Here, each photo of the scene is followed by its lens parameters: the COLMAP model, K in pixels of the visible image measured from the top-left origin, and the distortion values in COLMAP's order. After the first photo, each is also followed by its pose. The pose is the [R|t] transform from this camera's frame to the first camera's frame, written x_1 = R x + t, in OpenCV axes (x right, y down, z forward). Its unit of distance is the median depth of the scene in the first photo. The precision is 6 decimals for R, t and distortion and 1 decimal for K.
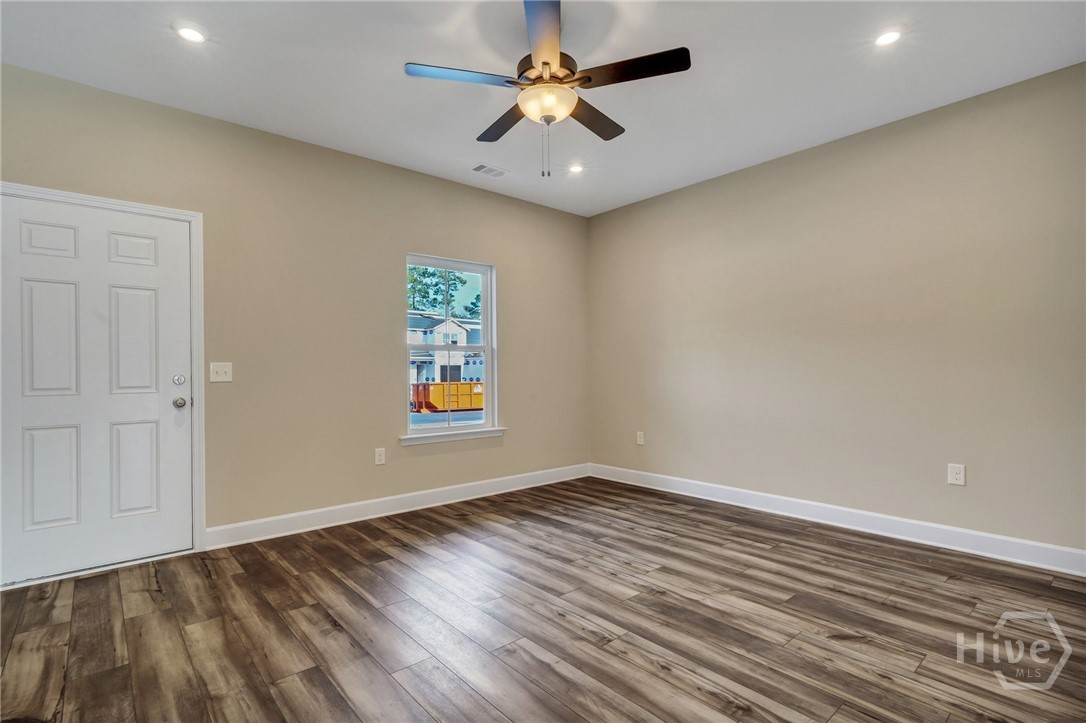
lens RADIAL K [[511.4, 0, 544.1], [0, 511.4, 366.7], [0, 0, 1]] dist [-0.000084, 0.000621]
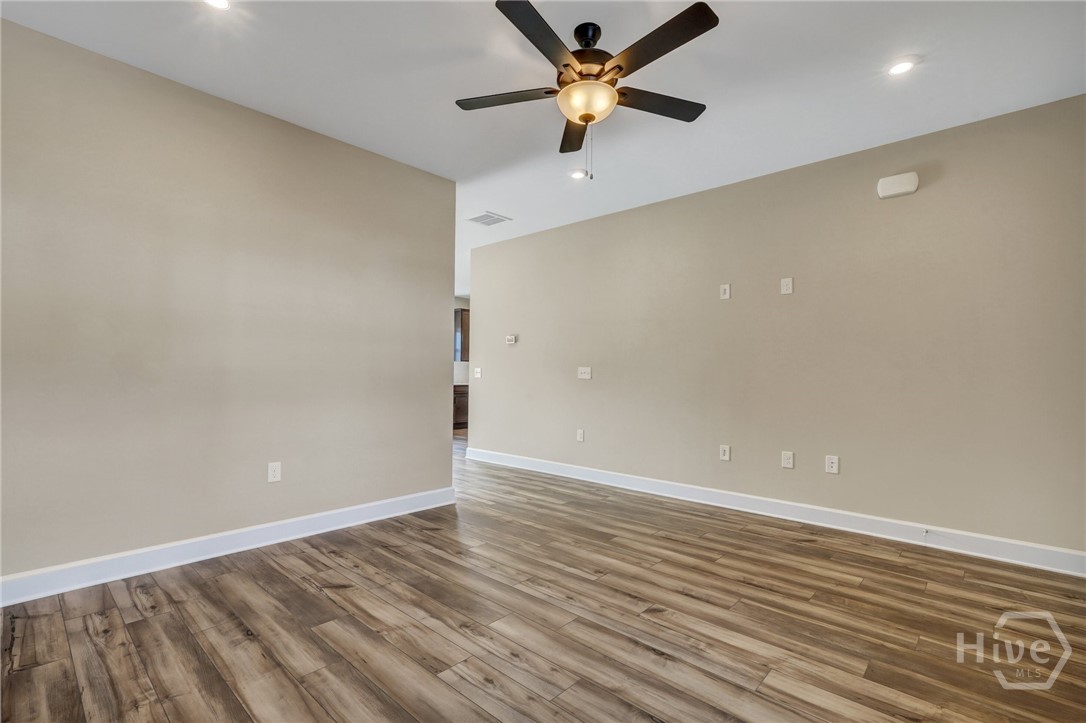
lens RADIAL K [[495.2, 0, 540.5], [0, 495.2, 365.6], [0, 0, 1]] dist [-0.002584, 0.000472]
pose [[-0.993913, -0.007803, -0.109888, 0.212233], [-0.005001, 0.999656, -0.025748, 0.017993], [0.110051, -0.025042, -0.993610, 2.014616]]
